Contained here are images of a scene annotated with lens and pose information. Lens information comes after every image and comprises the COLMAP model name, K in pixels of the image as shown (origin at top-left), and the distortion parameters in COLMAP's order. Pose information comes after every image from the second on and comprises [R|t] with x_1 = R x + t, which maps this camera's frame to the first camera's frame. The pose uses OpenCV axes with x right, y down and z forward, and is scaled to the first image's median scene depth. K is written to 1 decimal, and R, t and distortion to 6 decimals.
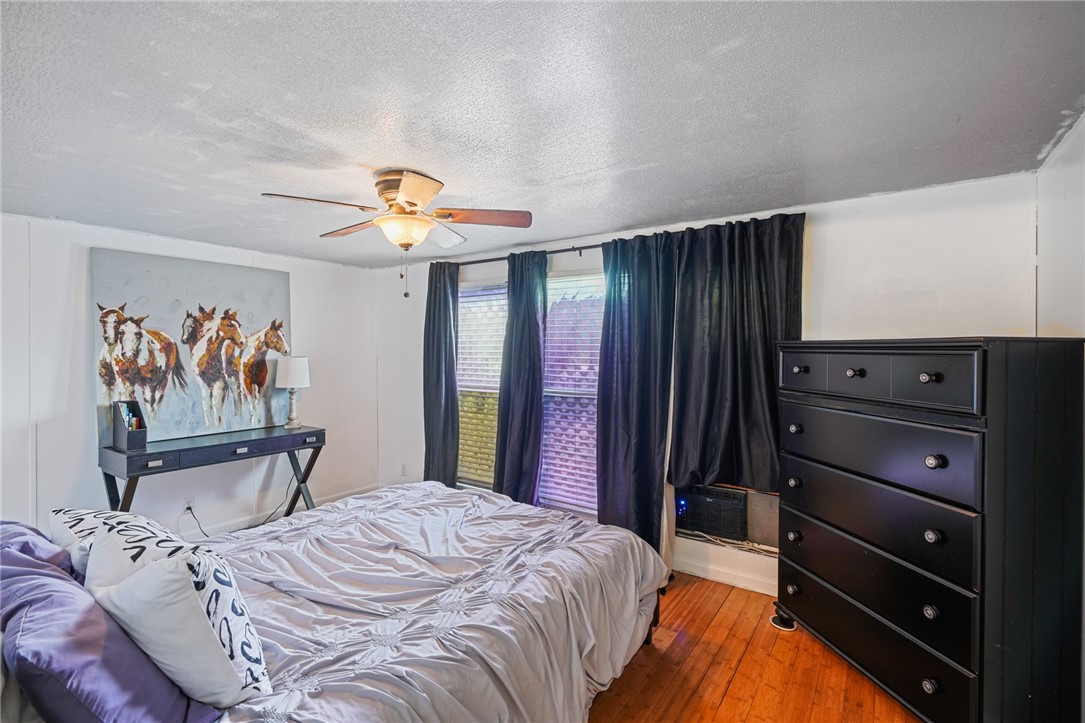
lens RADIAL K [[491.9, 0, 540.8], [0, 491.9, 365.4], [0, 0, 1]] dist [-0.007962, 0.000960]
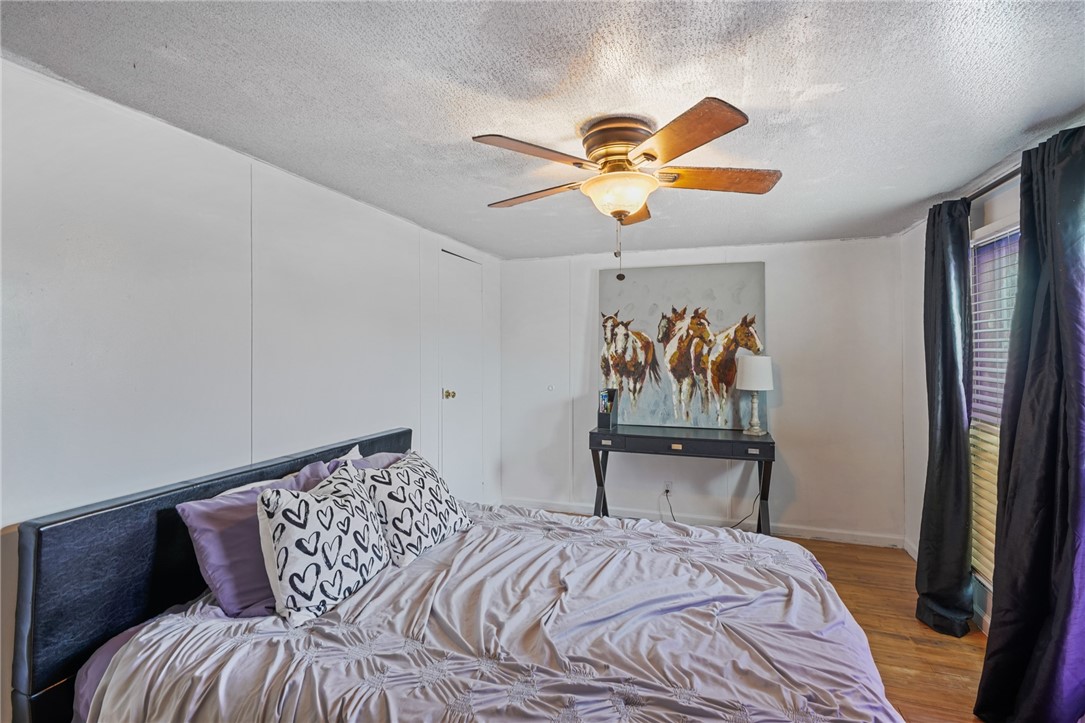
lens RADIAL K [[491.9, 0, 540.8], [0, 491.9, 365.4], [0, 0, 1]] dist [-0.007962, 0.000960]
pose [[0.297306, 0.032506, -0.954229, 0.266402], [-0.030711, 0.999229, 0.024471, -0.010932], [0.954288, 0.022030, 0.298075, 0.408053]]
